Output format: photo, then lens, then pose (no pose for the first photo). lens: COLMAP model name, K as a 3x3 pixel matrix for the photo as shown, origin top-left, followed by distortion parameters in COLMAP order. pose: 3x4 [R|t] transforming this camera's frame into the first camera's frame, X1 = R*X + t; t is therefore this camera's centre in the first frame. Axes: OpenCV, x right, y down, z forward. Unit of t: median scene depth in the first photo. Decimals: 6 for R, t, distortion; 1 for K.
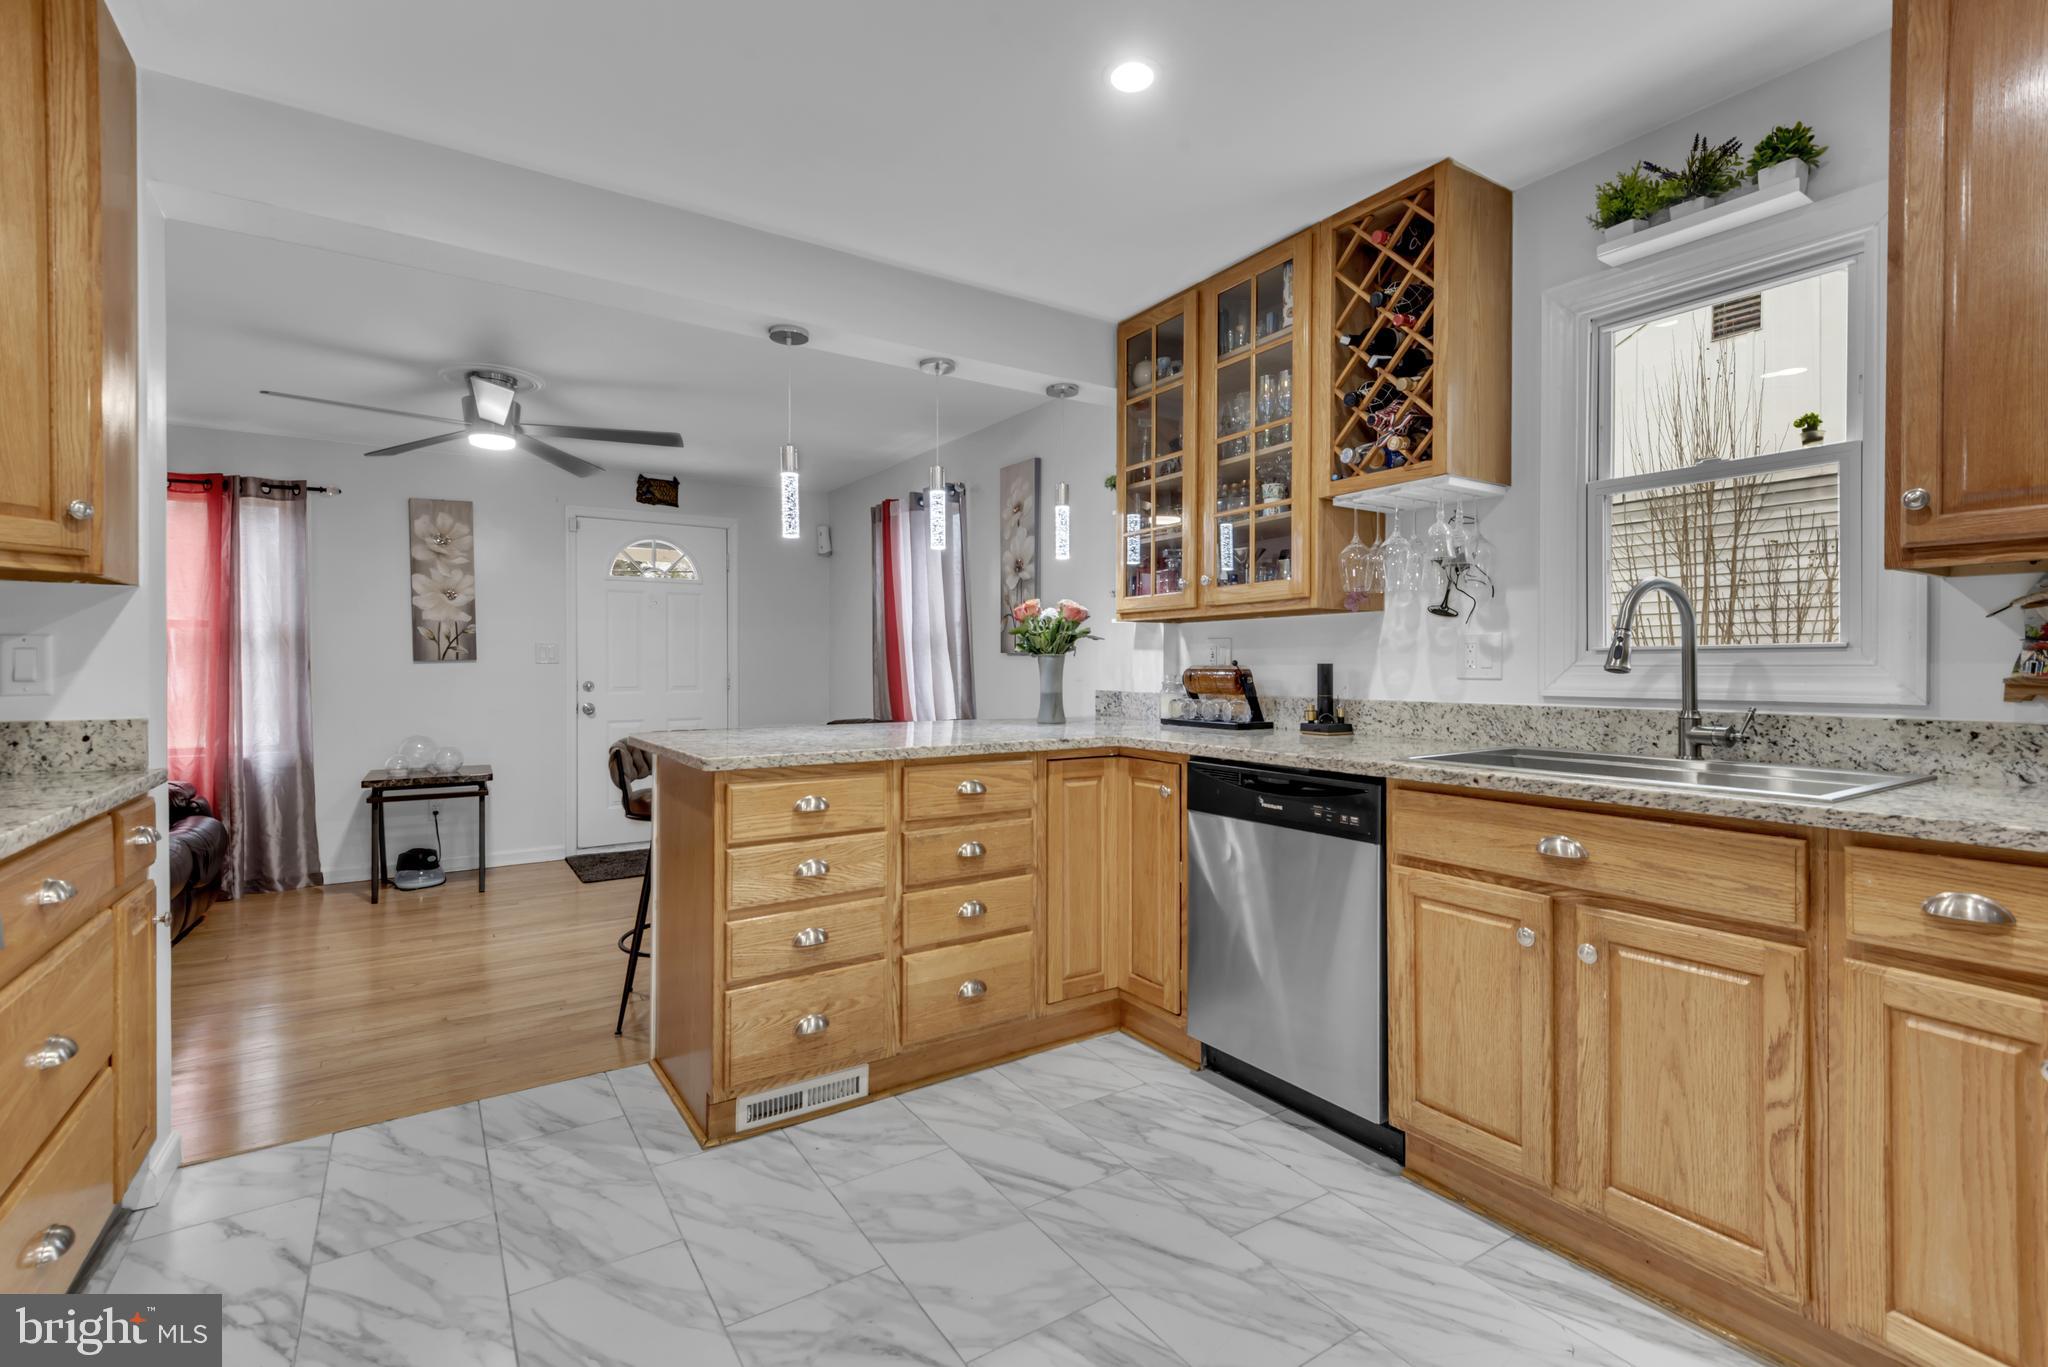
lens RADIAL K [[952.9, 0, 995.1], [0, 952.9, 669.9], [0, 0, 1]] dist [0.034327, -0.019928]
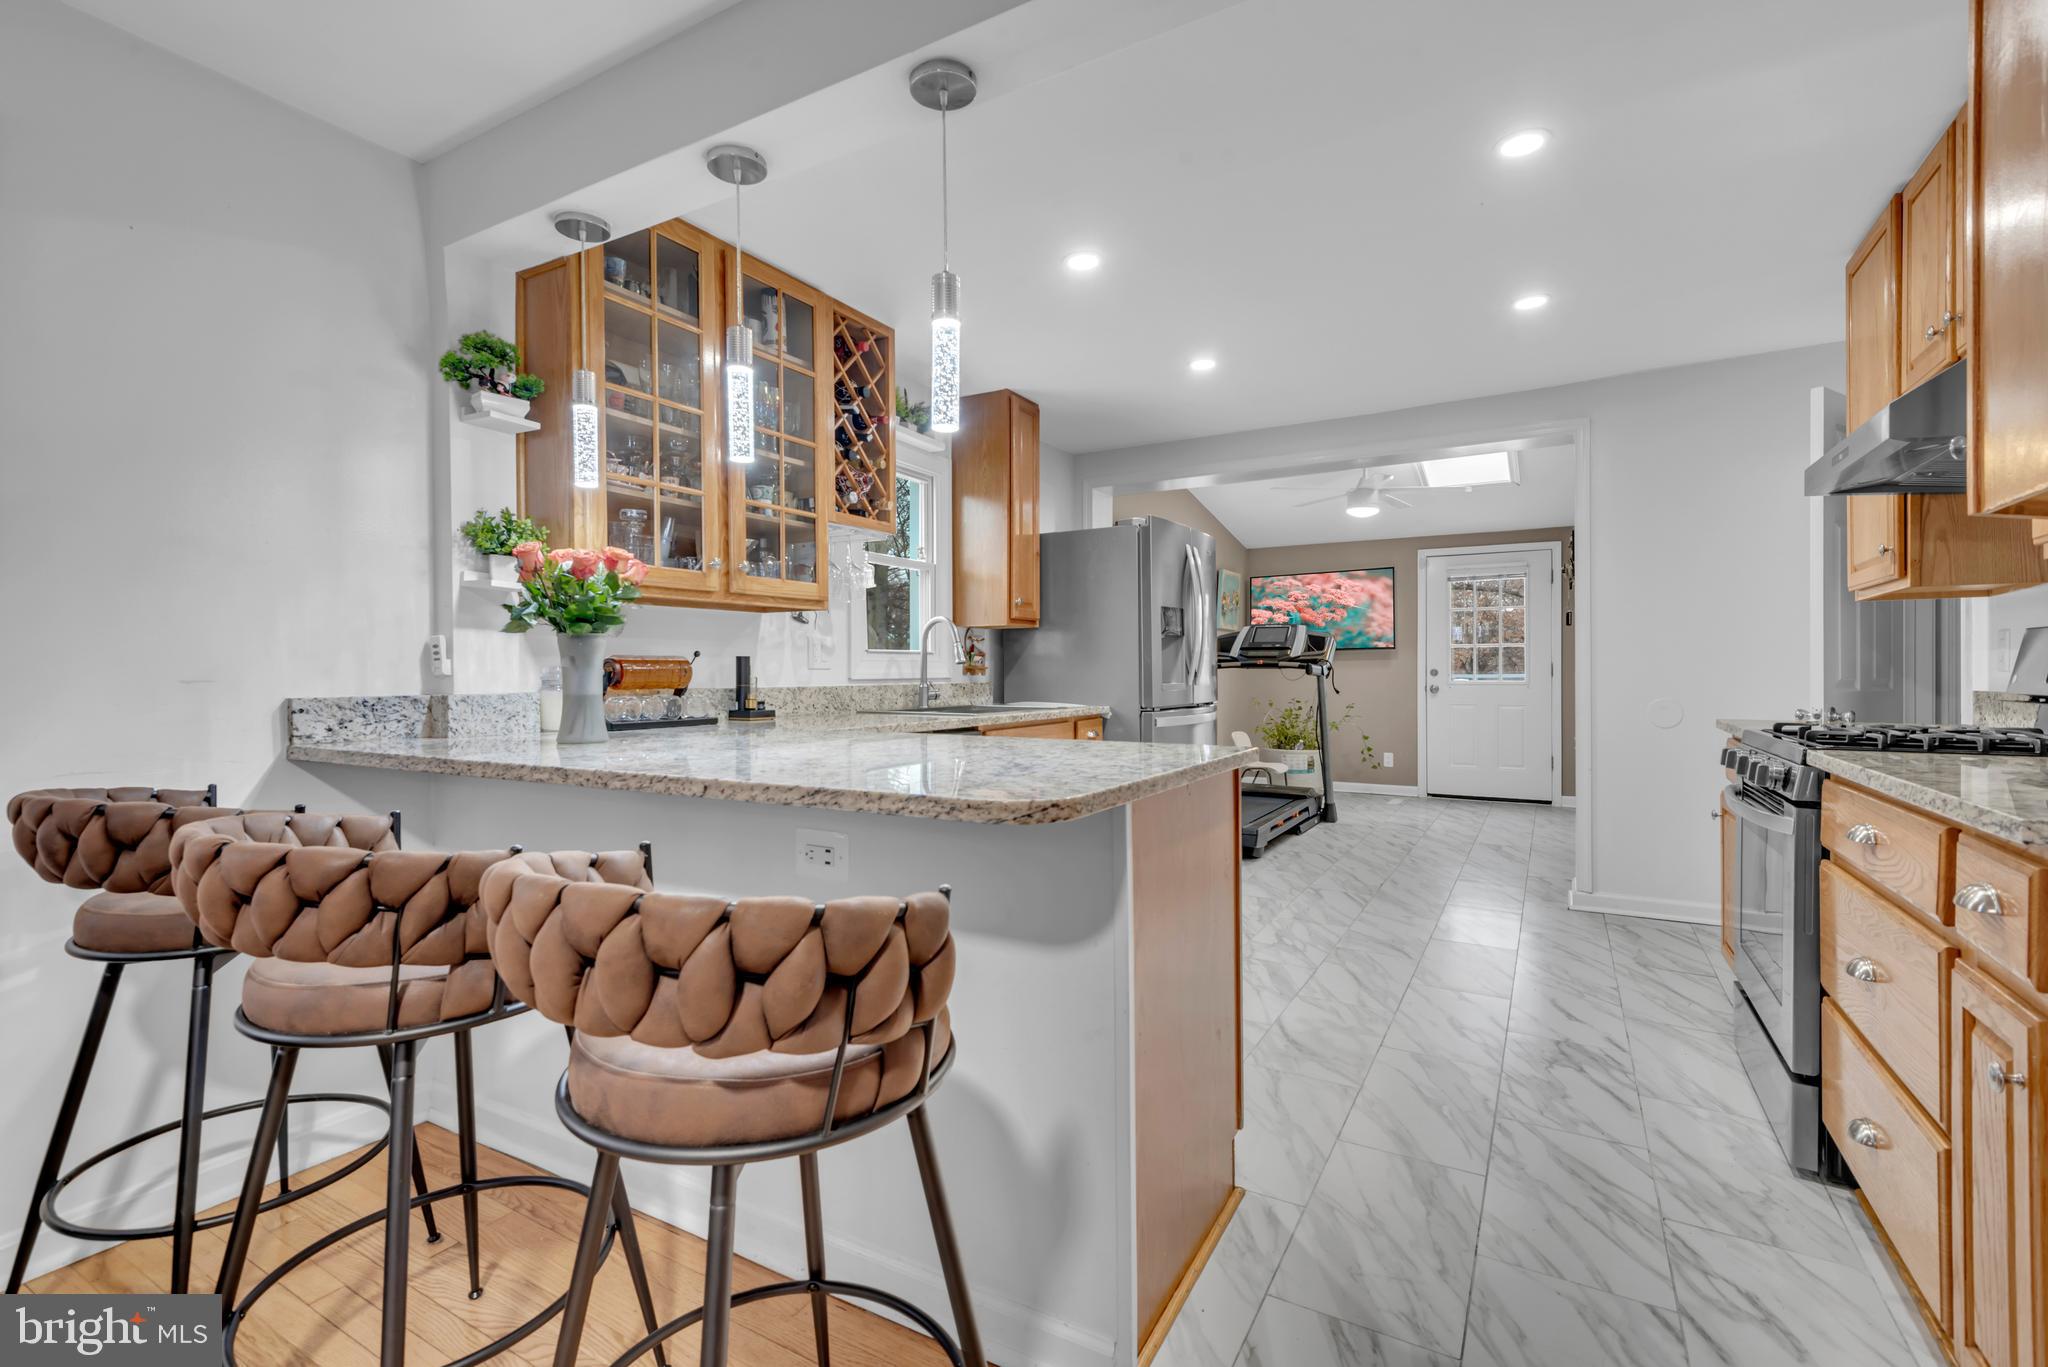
lens RADIAL K [[927.9, 0, 1022.1], [0, 927.9, 674.3], [0, 0, 1]] dist [0.030993, -0.018974]
pose [[-0.486750, -0.001321, 0.873541, -0.976391], [0.007165, 0.999959, 0.005504, 0.013738], [-0.873512, 0.008938, -0.486720, 1.625693]]
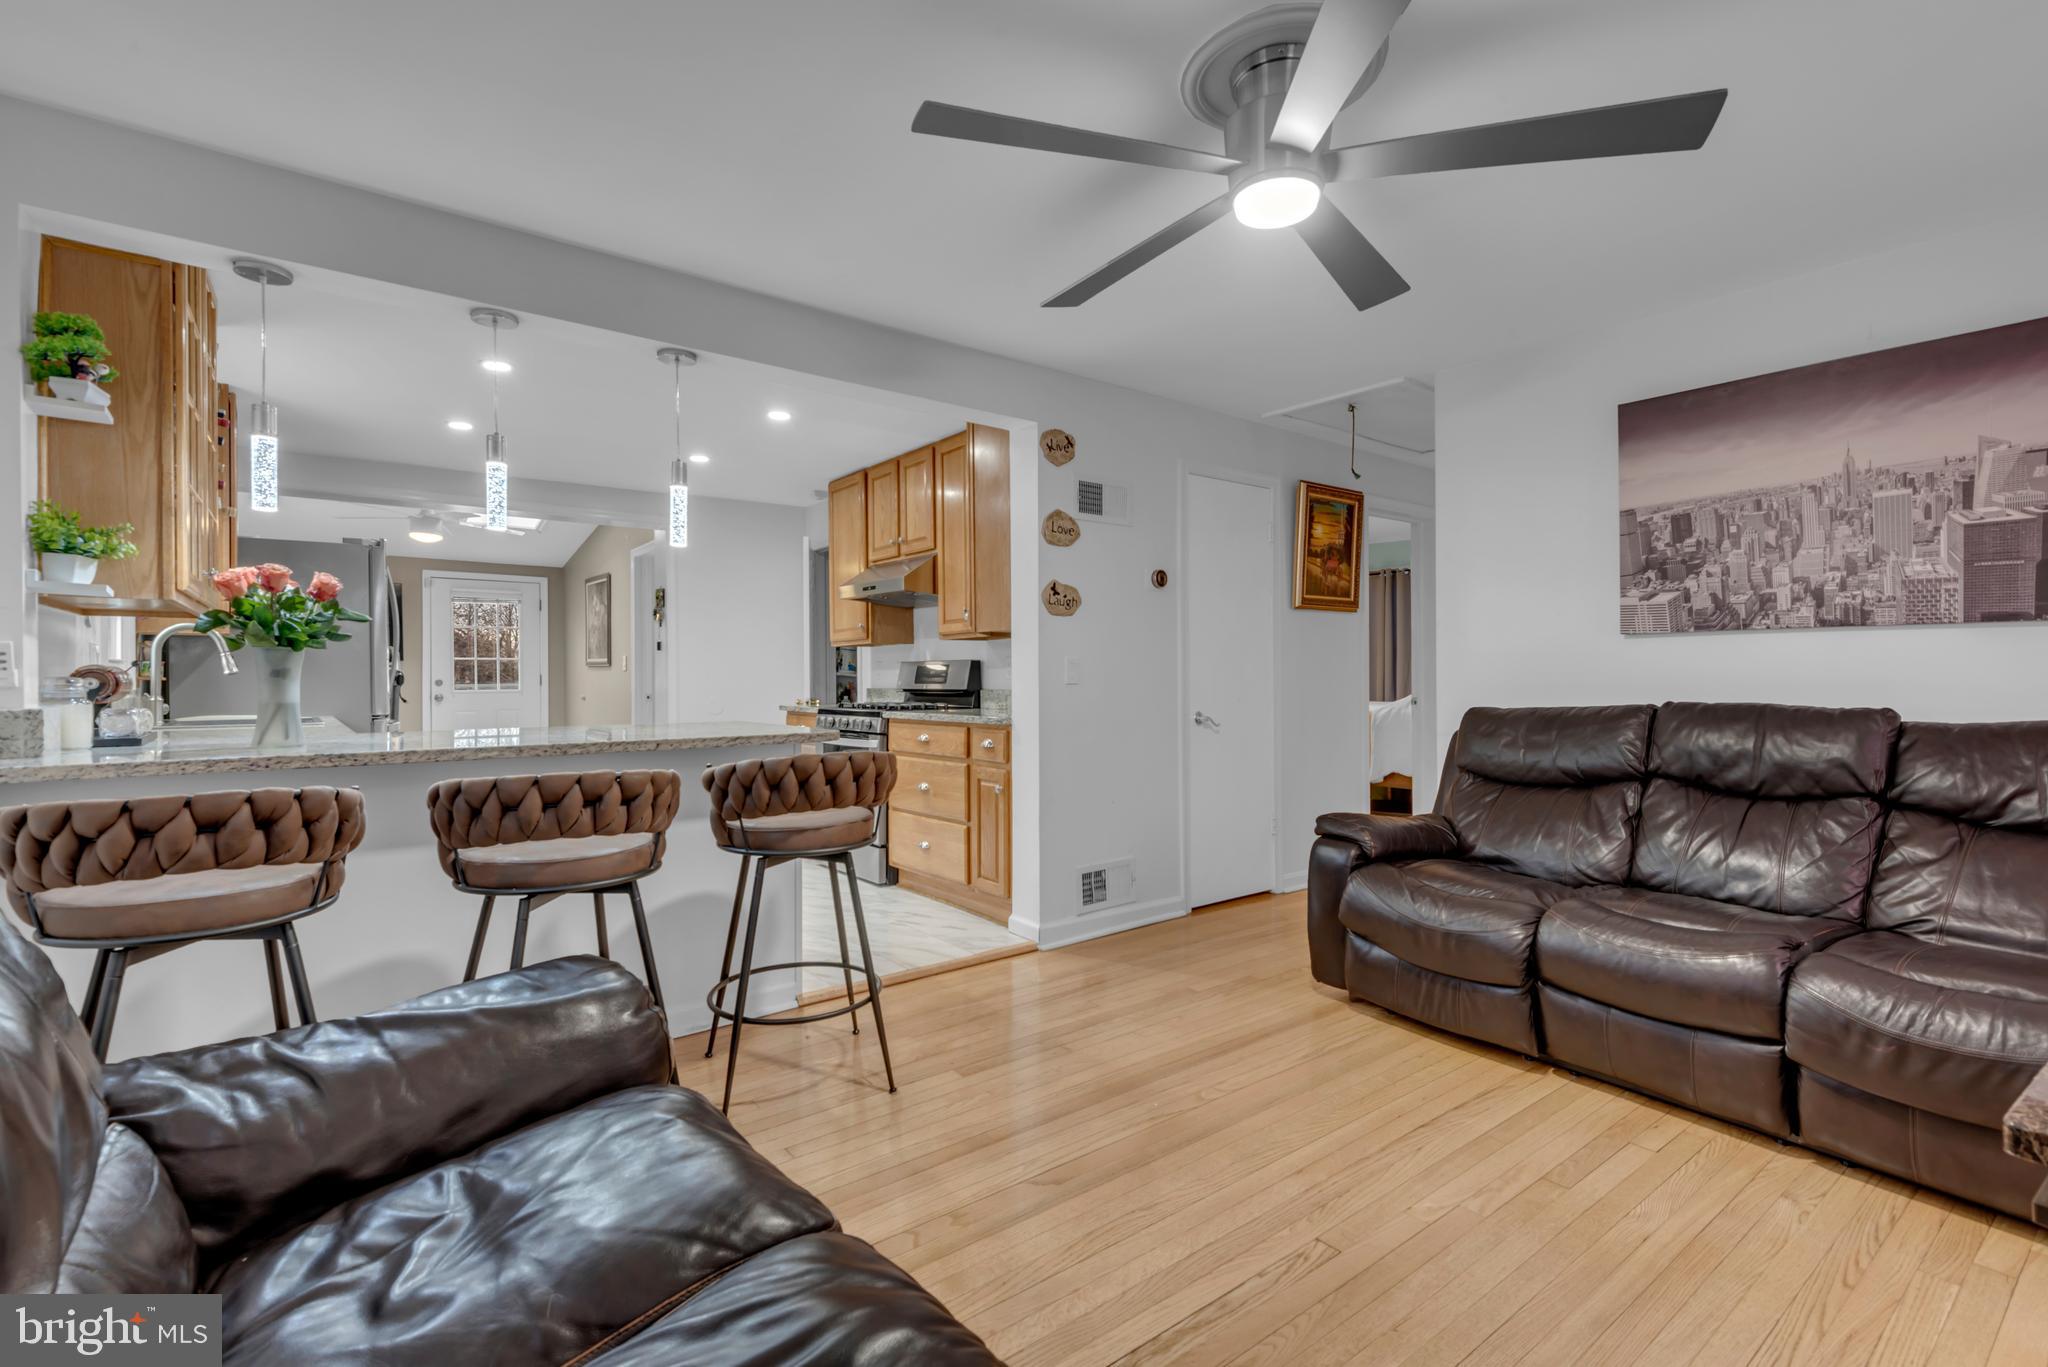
lens RADIAL K [[927.9, 0, 1022.1], [0, 927.9, 674.3], [0, 0, 1]] dist [0.030993, -0.018974]
pose [[-0.992274, 0.001169, -0.124062, -0.587071], [0.000648, 0.999991, 0.004245, -0.011824], [0.124066, 0.004132, -0.992265, 2.677320]]
